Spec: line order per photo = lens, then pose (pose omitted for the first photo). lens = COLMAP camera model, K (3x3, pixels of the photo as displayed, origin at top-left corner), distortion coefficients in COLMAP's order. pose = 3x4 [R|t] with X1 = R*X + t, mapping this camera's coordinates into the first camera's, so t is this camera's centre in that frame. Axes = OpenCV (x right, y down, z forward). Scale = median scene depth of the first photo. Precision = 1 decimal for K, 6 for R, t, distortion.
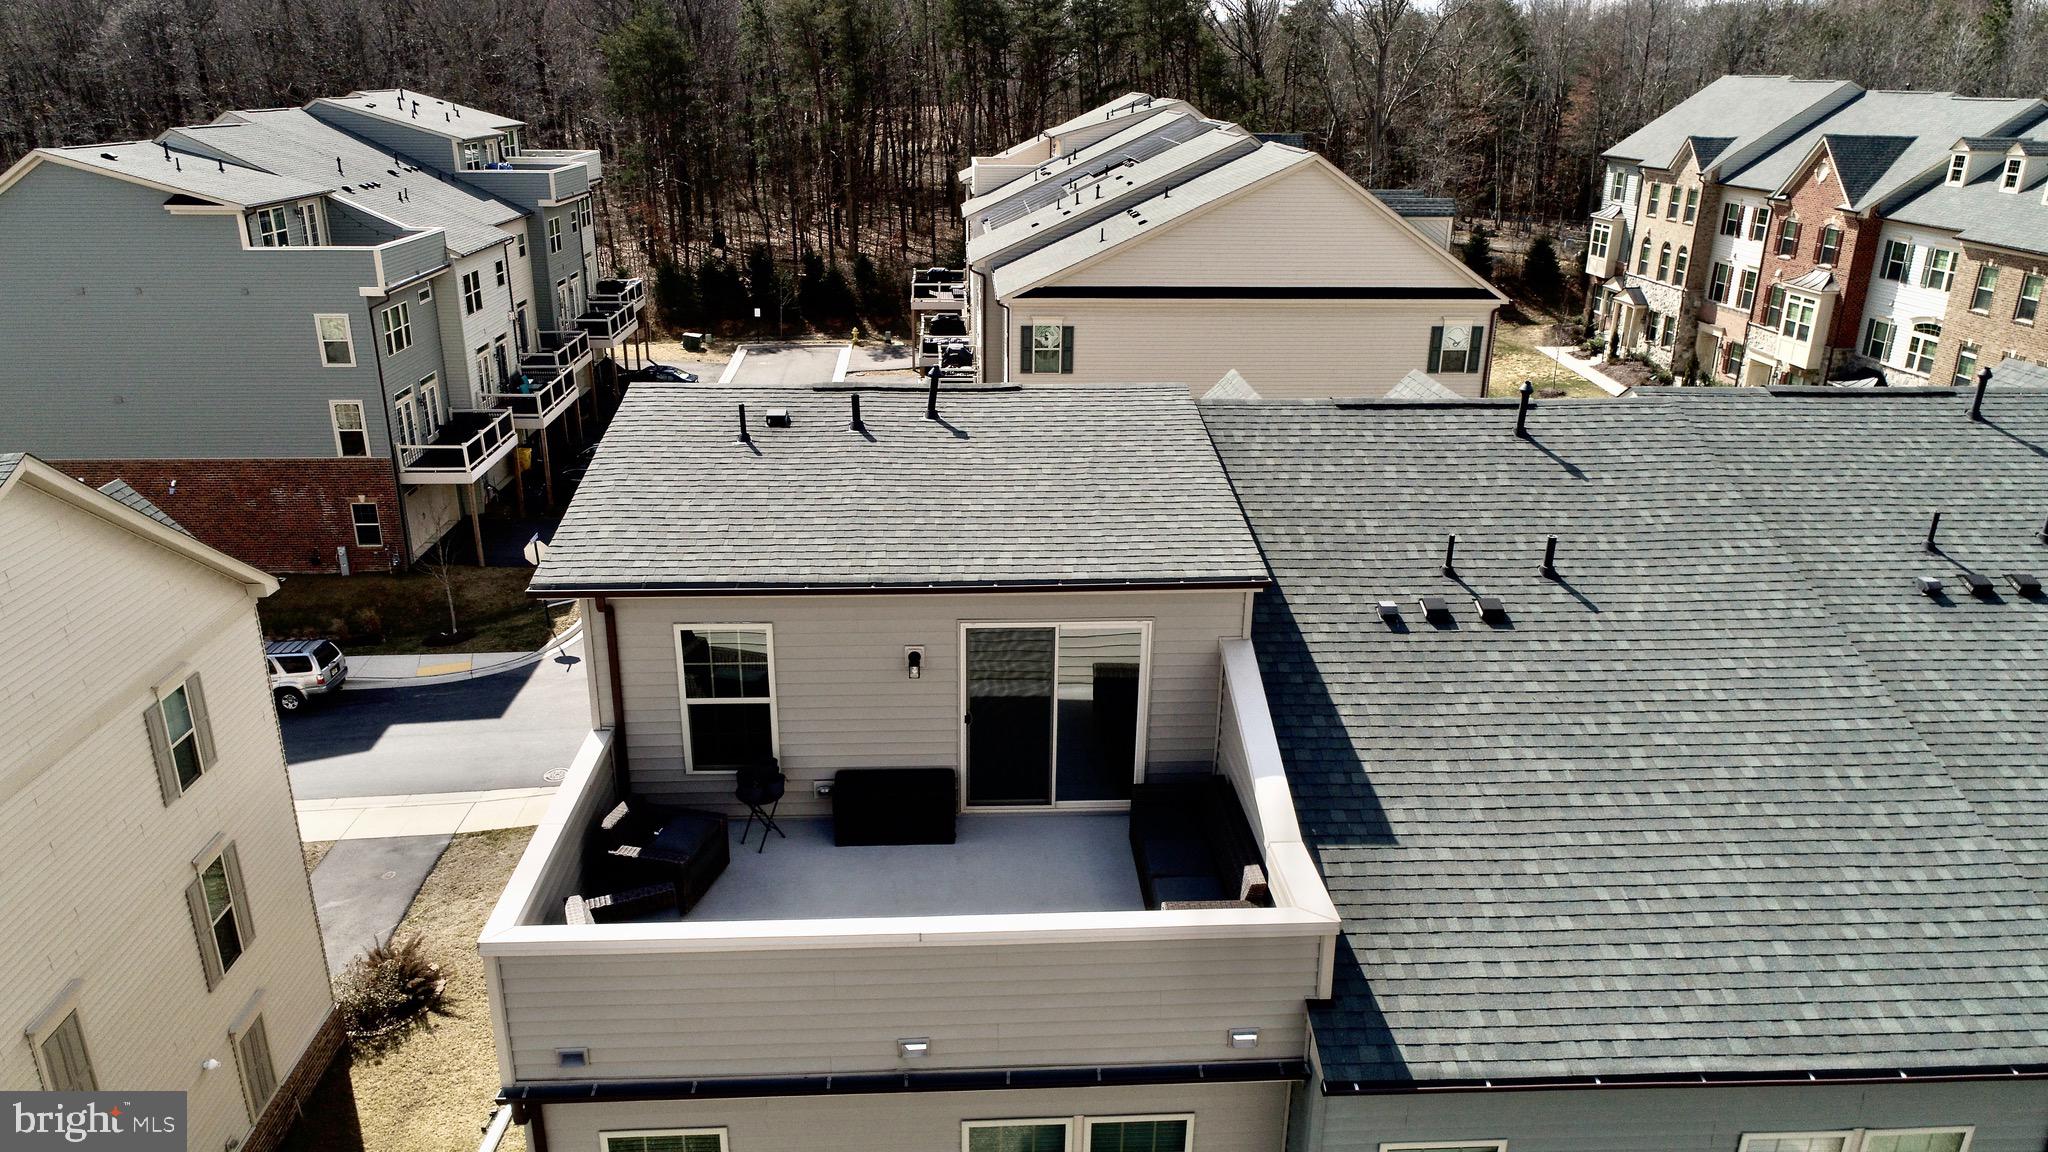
lens RADIAL K [[1373.5, 0, 1023.7], [0, 1373.5, 571.9], [0, 0, 1]] dist [-0.004644, 0.006652]
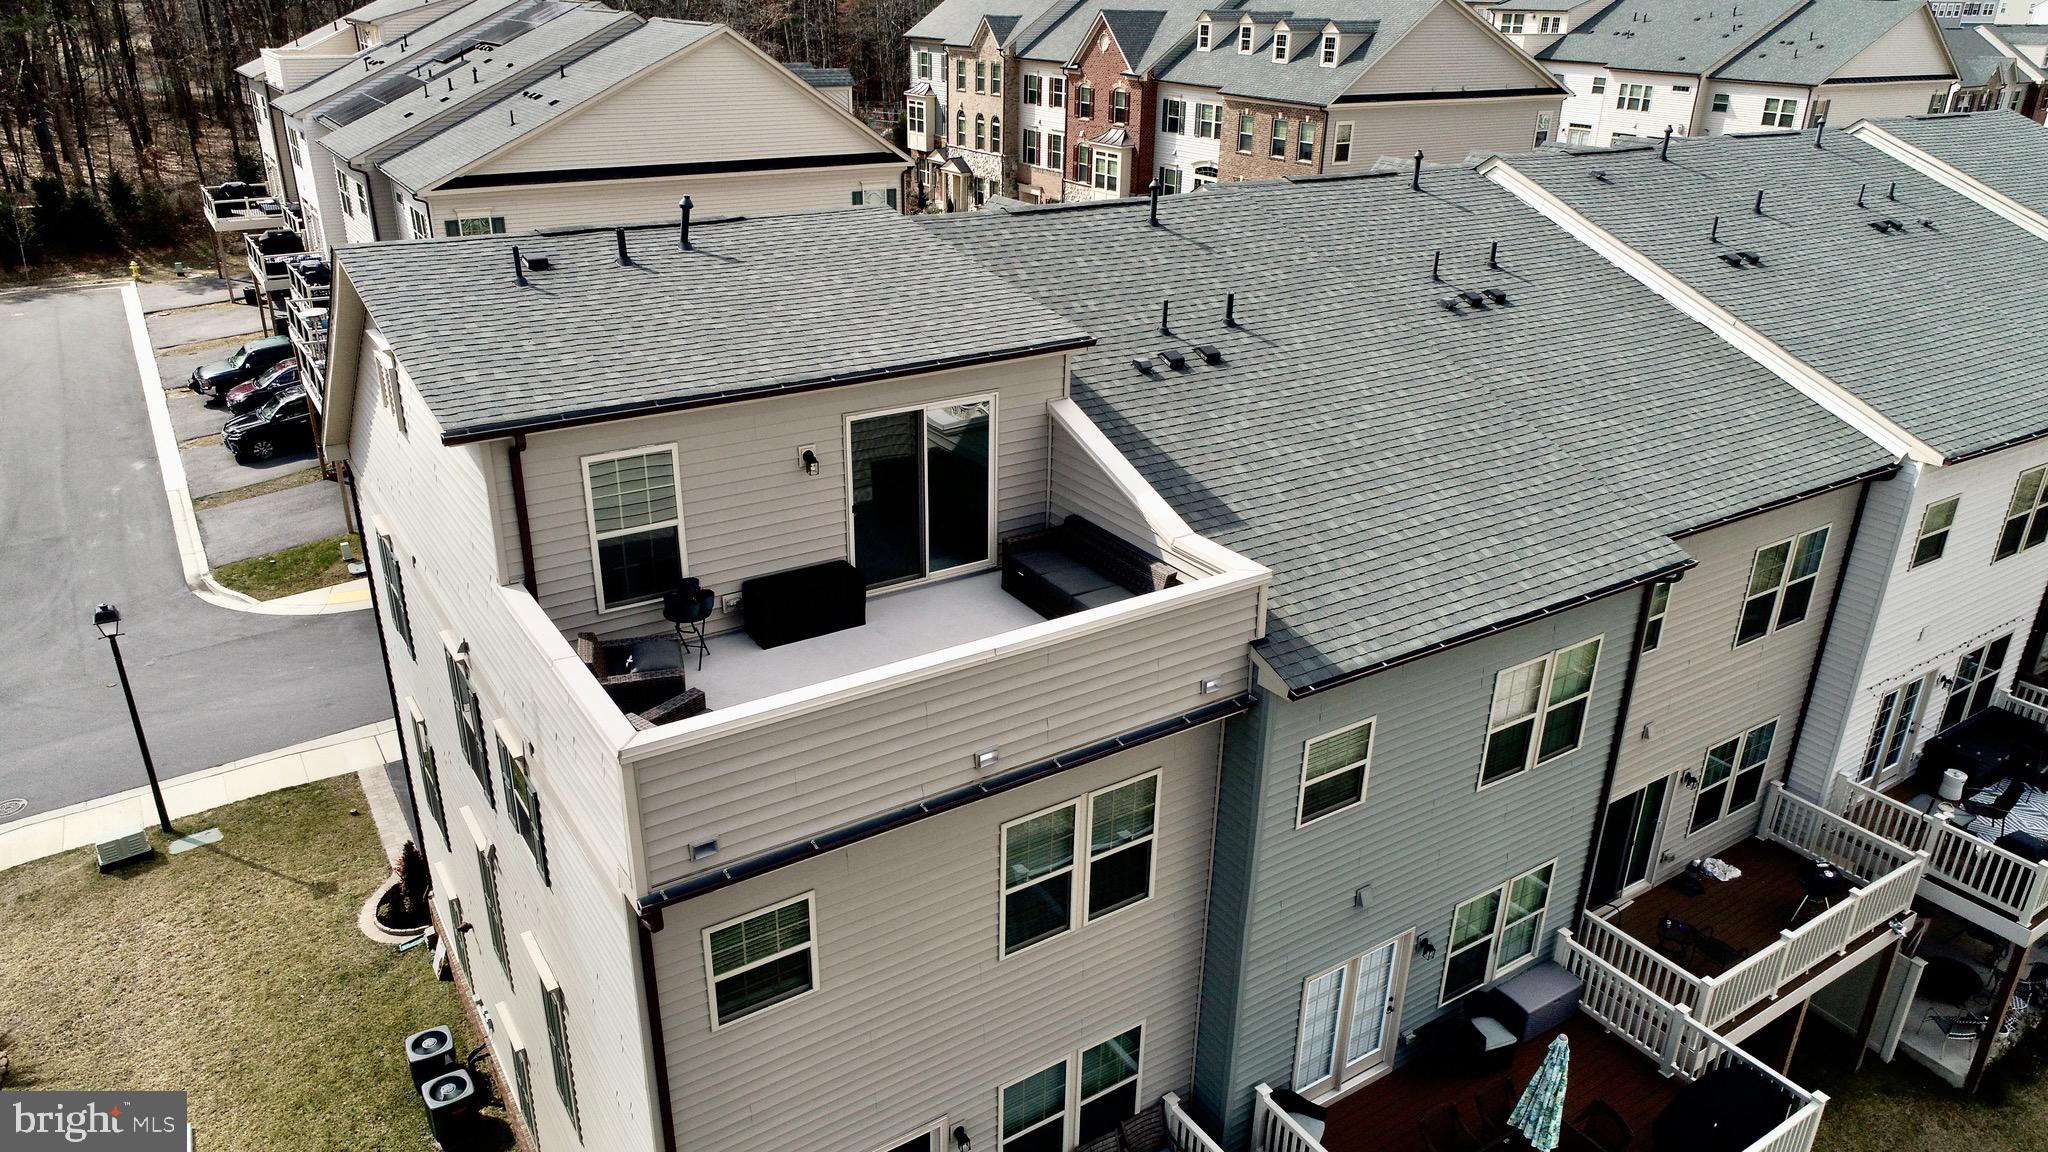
lens RADIAL K [[1373.5, 0, 1021.5], [0, 1373.5, 580.1], [0, 0, 1]] dist [-0.004644, 0.006652]
pose [[0.866040, -0.198689, 0.458801, -0.407002], [0.166538, 0.979881, 0.109989, 0.061800], [-0.471424, -0.018847, 0.881705, -0.009007]]
